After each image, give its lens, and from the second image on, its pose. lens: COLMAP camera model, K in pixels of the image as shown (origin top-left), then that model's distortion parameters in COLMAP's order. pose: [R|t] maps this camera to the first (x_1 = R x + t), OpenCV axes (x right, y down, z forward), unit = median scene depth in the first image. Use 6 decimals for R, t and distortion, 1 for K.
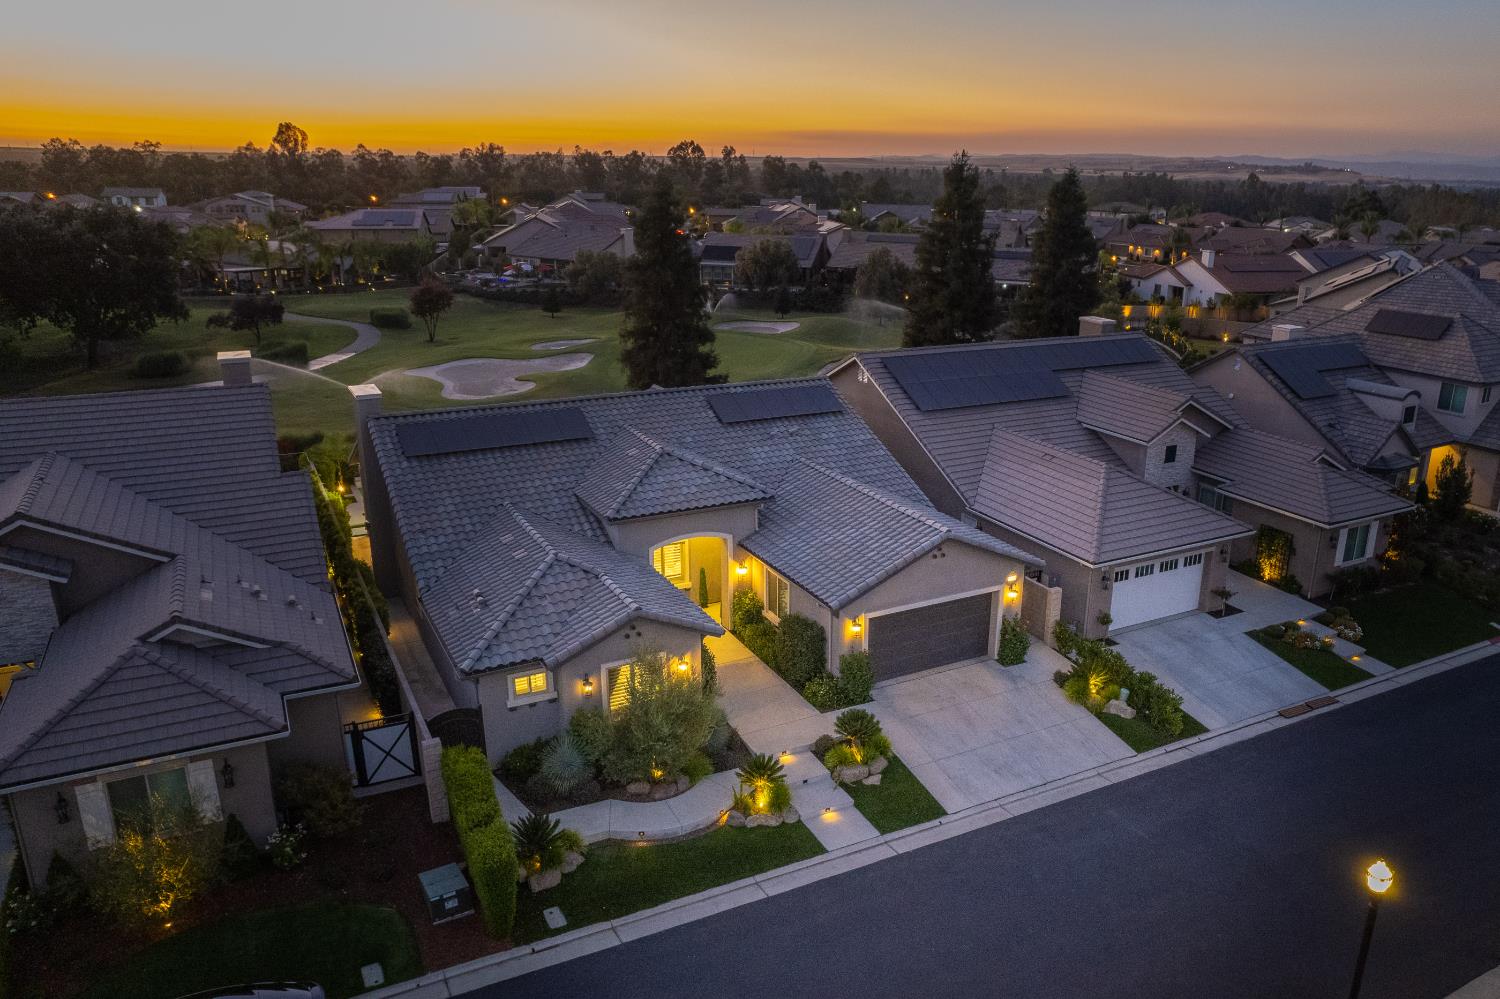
lens RADIAL K [[1092.6, 0, 843.3], [0, 1092.6, 518.8], [0, 0, 1]] dist [-0.060159, 0.047894]
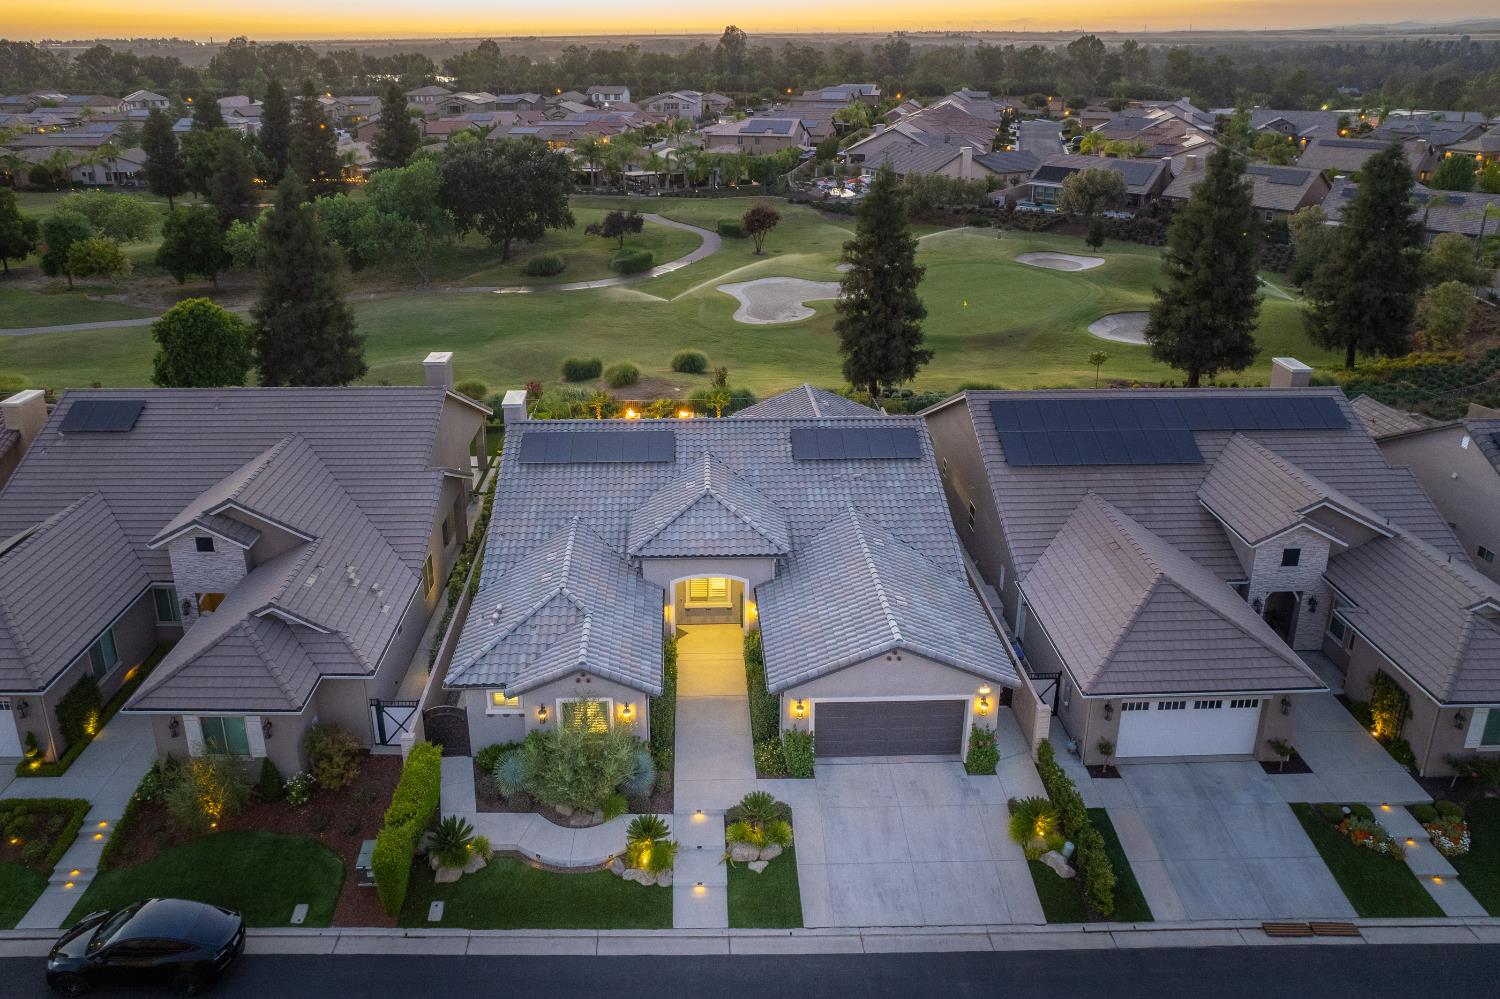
lens RADIAL K [[1029.4, 0, 697.3], [0, 1029.4, 357.7], [0, 0, 1]] dist [-0.033841, 0.008242]
pose [[0.869720, 0.119931, -0.478753, 0.334773], [-0.125670, 0.991867, 0.020172, -0.229785], [0.477278, 0.042621, 0.877718, 0.045941]]
